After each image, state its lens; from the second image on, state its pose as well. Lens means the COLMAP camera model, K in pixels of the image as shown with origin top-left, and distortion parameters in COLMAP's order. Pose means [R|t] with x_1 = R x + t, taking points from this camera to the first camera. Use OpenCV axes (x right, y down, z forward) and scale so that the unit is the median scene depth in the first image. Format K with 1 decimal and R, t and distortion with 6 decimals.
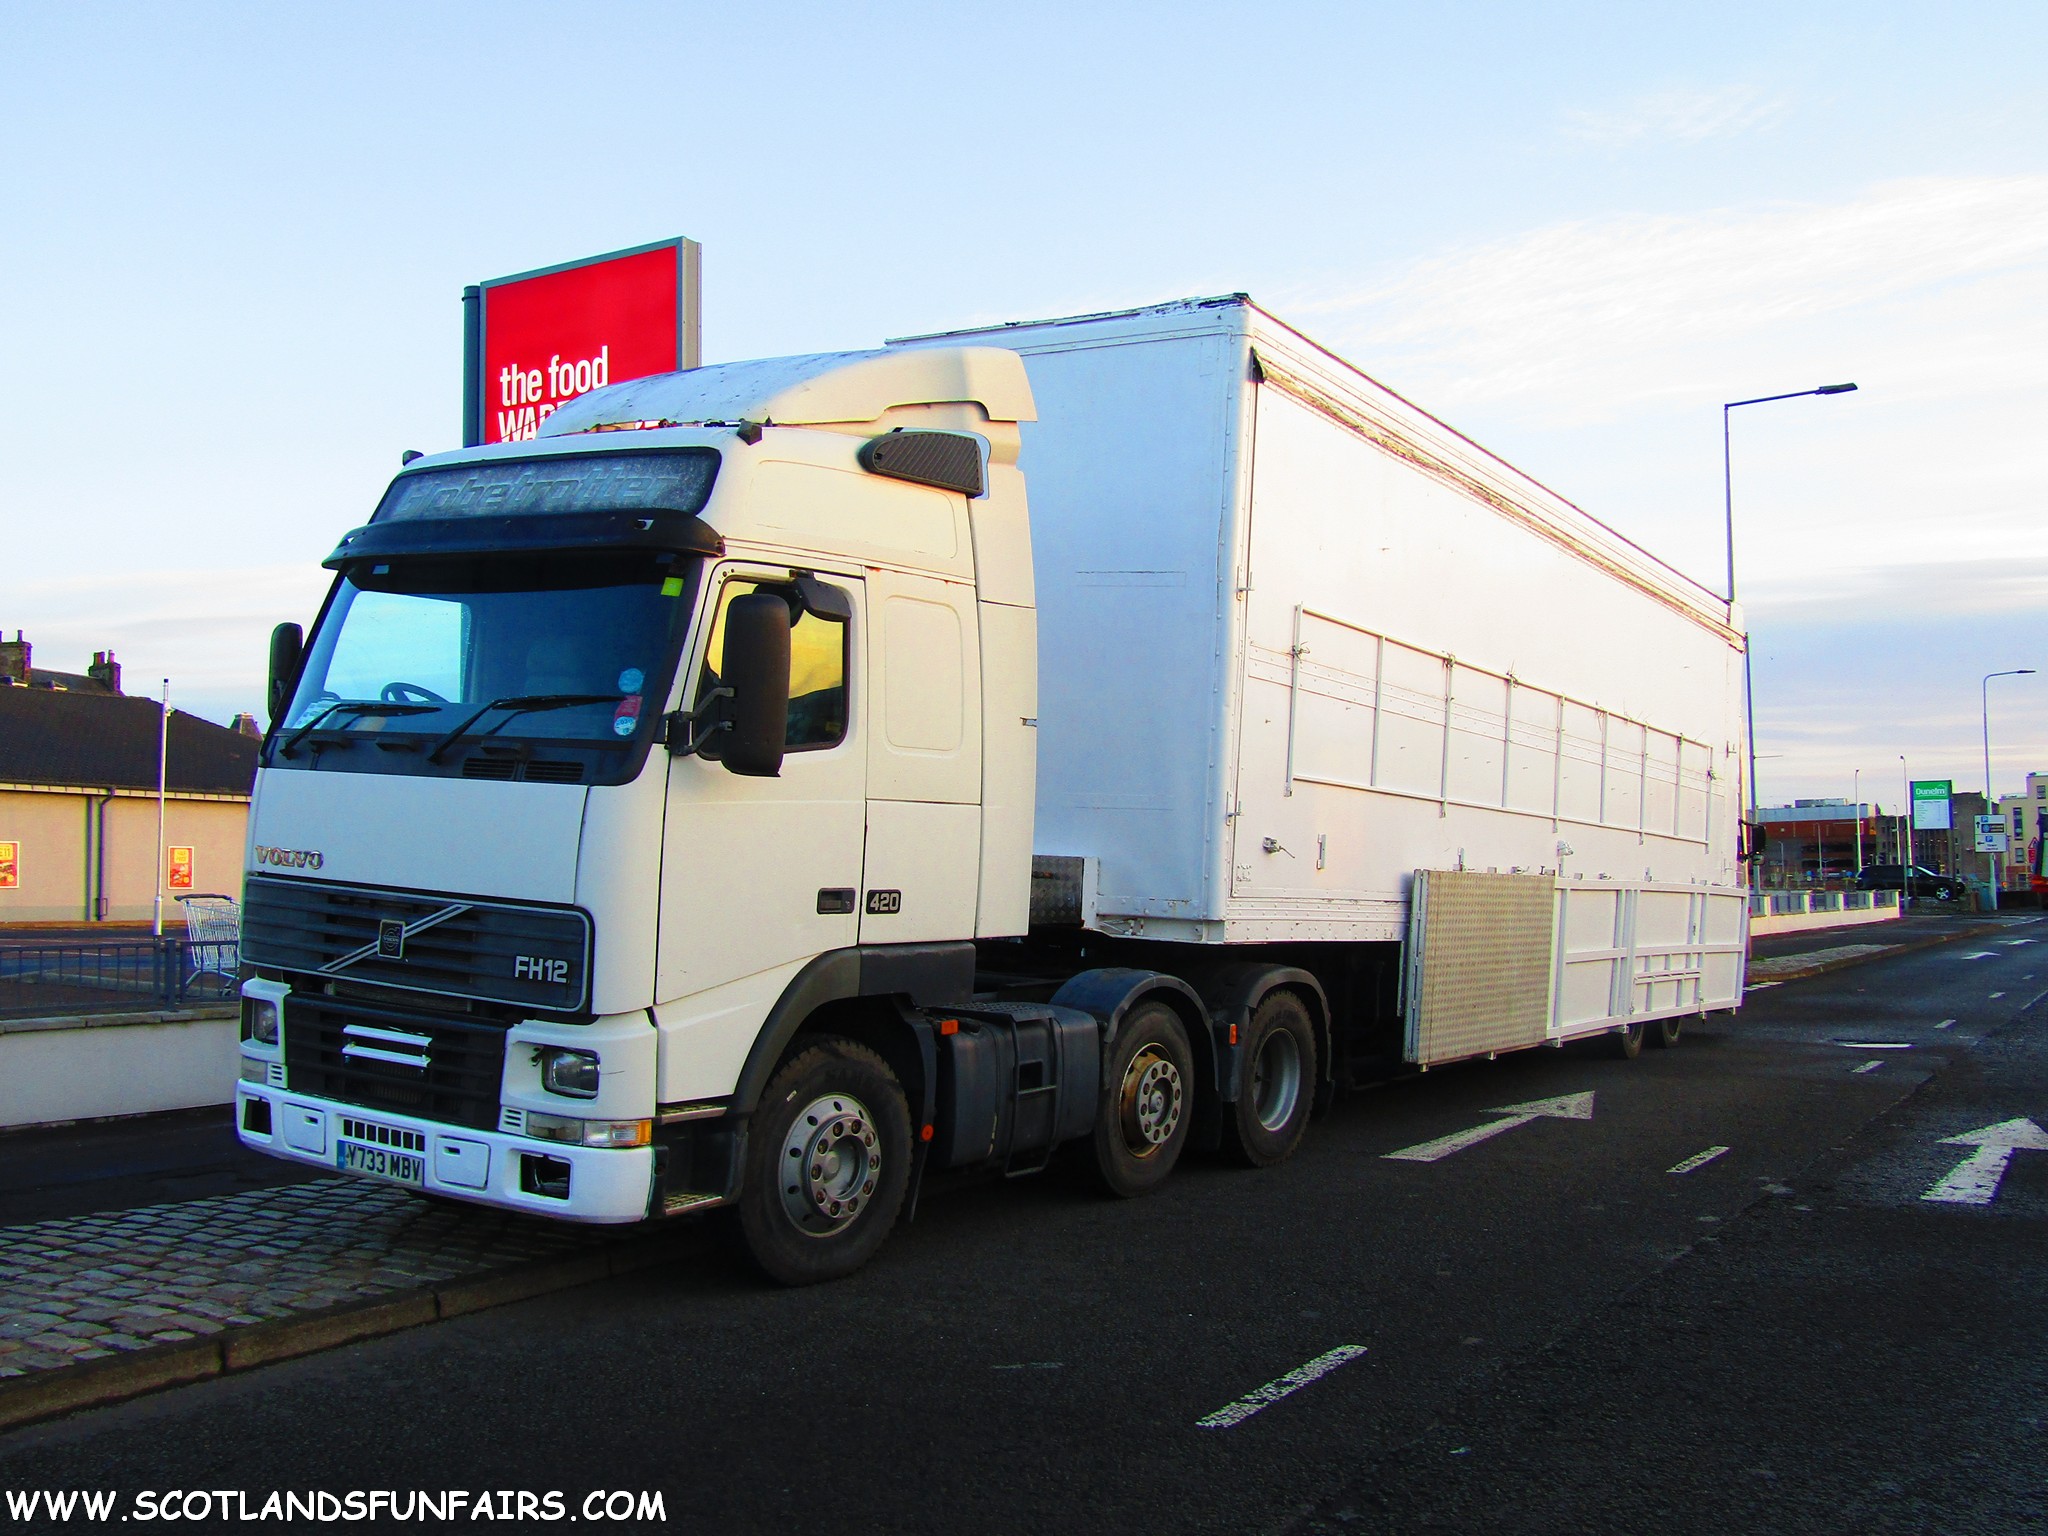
lens RADIAL K [[1969.4, 0, 1024.0], [0, 1969.4, 768.0], [0, 0, 1]] dist [-0.025797, -0.012788]
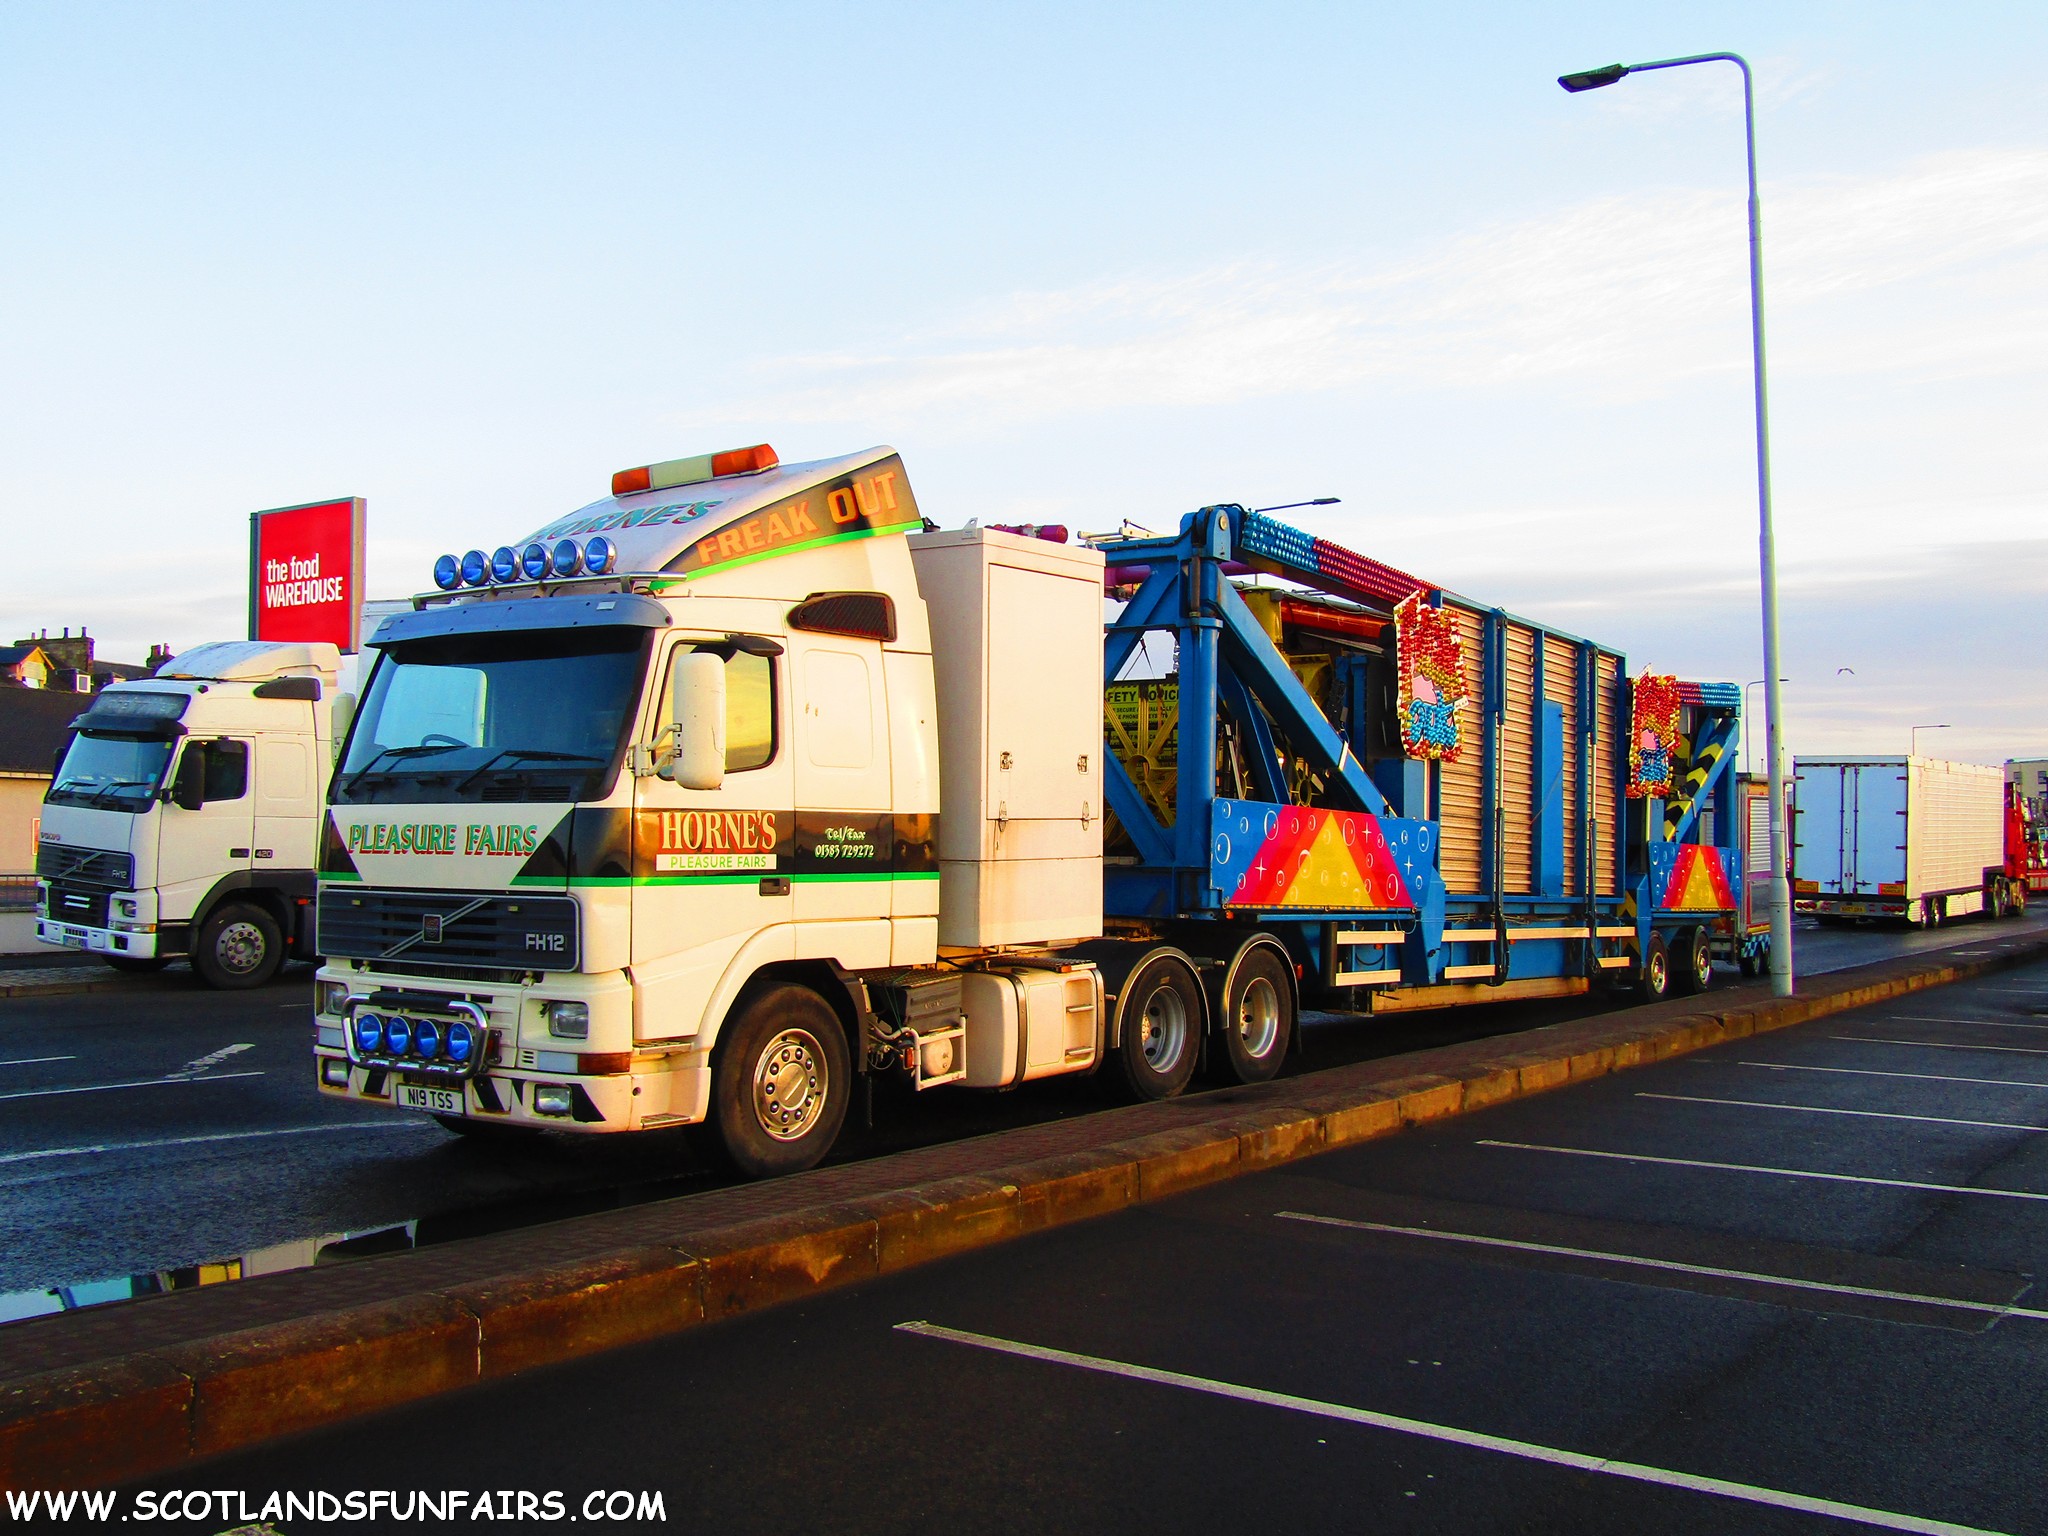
lens RADIAL K [[2040.5, 0, 1024.0], [0, 2040.5, 768.0], [0, 0, 1]] dist [-0.004201, -0.000229]
pose [[0.998417, 0.005902, -0.055930, 1.188594], [-0.005137, 0.999891, 0.013814, -0.100067], [0.056006, -0.013505, 0.998339, -1.847534]]
